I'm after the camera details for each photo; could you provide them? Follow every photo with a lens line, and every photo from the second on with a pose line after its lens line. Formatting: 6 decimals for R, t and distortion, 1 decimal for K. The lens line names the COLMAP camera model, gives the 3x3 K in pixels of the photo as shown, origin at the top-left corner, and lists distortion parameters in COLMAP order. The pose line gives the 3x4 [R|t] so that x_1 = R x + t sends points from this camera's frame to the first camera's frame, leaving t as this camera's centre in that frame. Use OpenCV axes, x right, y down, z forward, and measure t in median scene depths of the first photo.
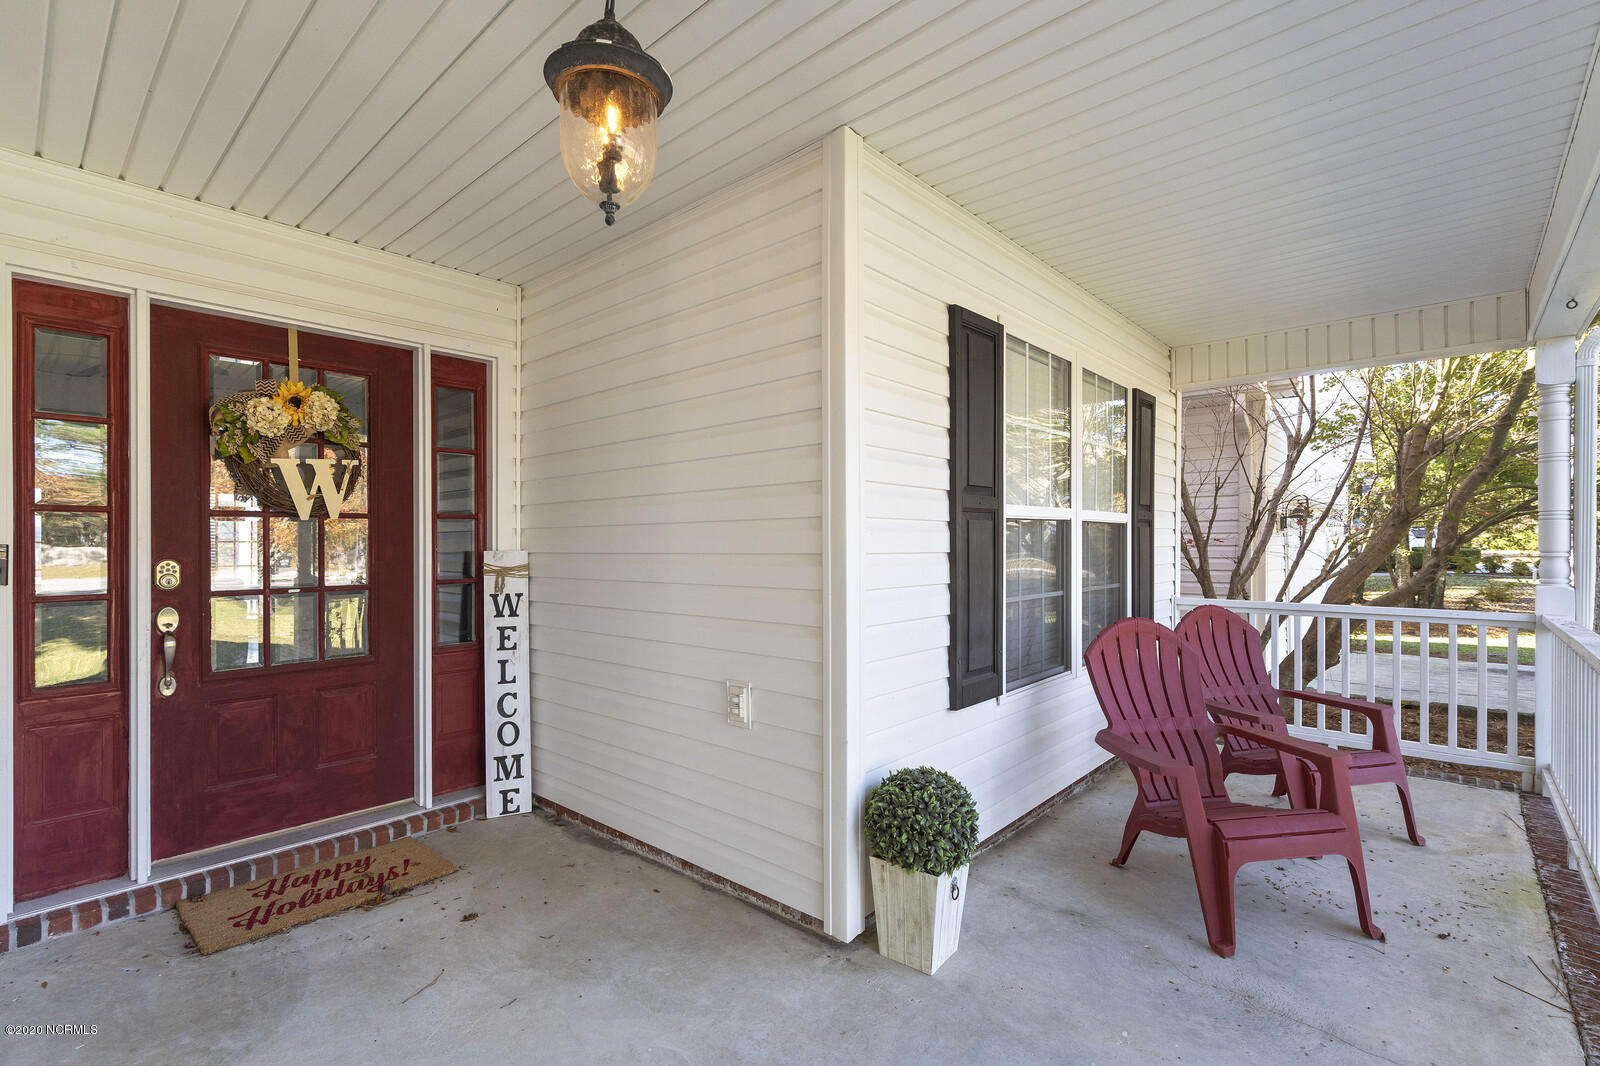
lens RADIAL K [[721.4, 0, 844.7], [0, 721.4, 550.9], [0, 0, 1]] dist [0.000624, 0.000087]
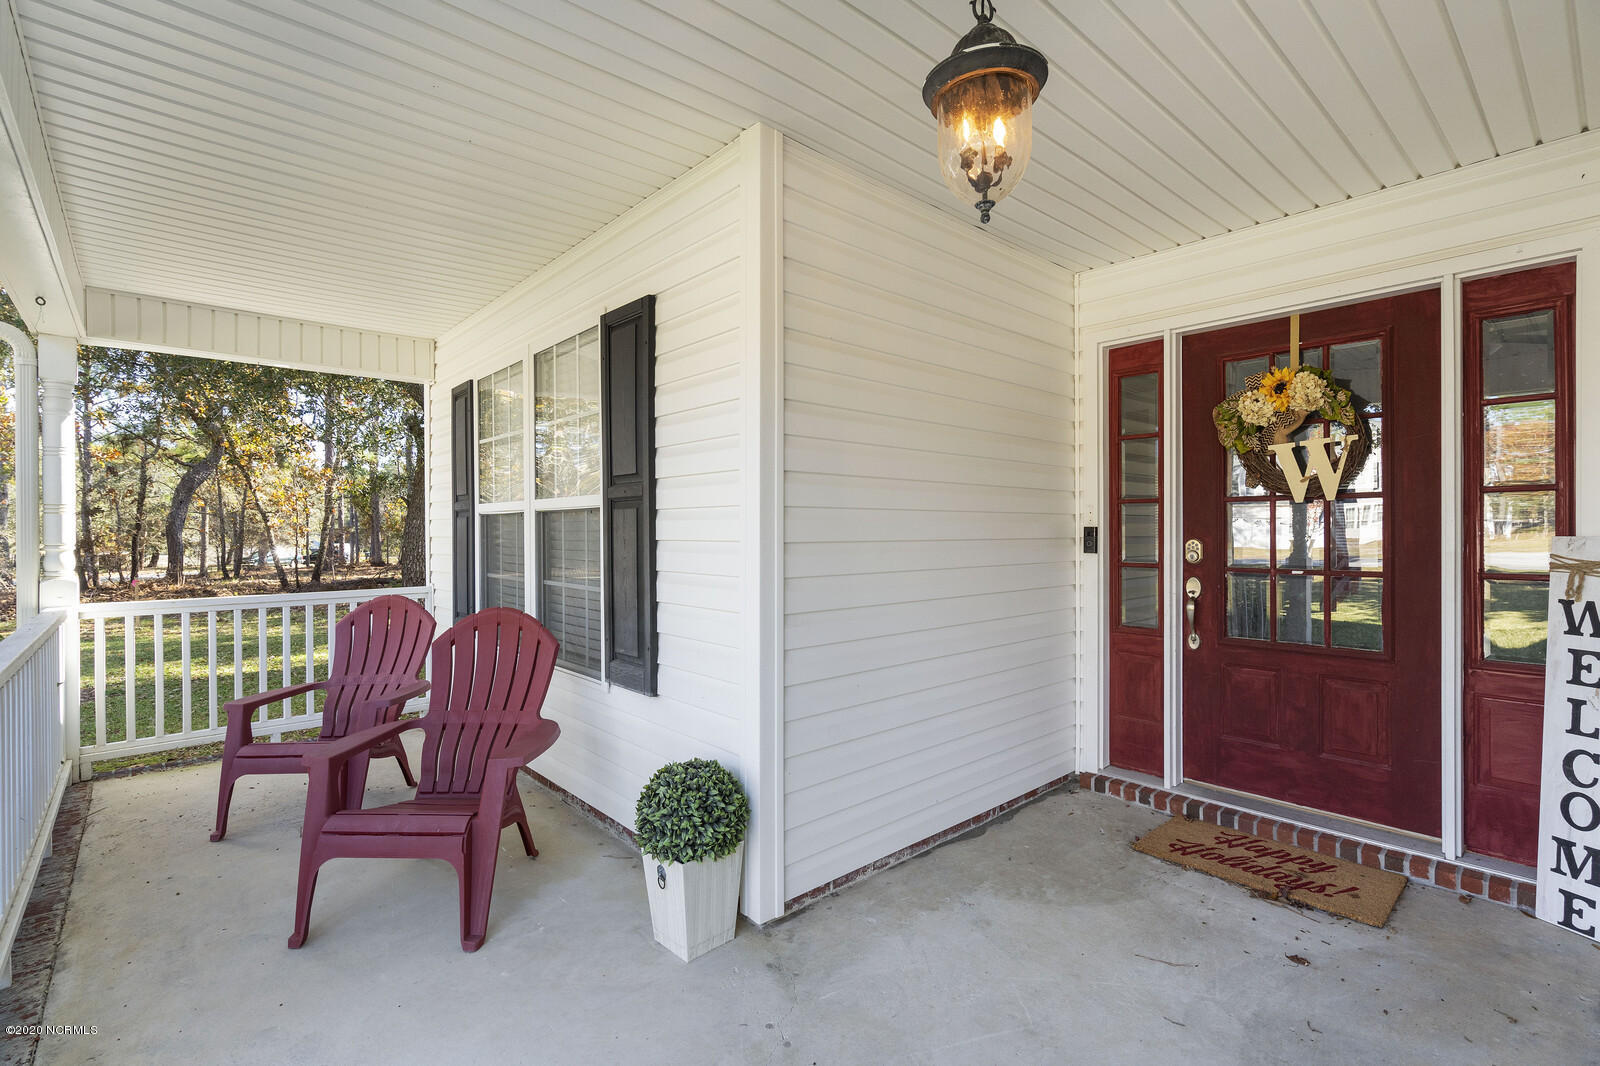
lens RADIAL K [[755.4, 0, 790.3], [0, 755.4, 529.9], [0, 0, 1]] dist [0.000232, 0.000418]
pose [[-0.155240, 0.007563, -0.987848, 0.410503], [-0.007145, 0.999936, 0.008778, -0.008935], [0.987851, 0.008421, -0.155176, 0.473875]]
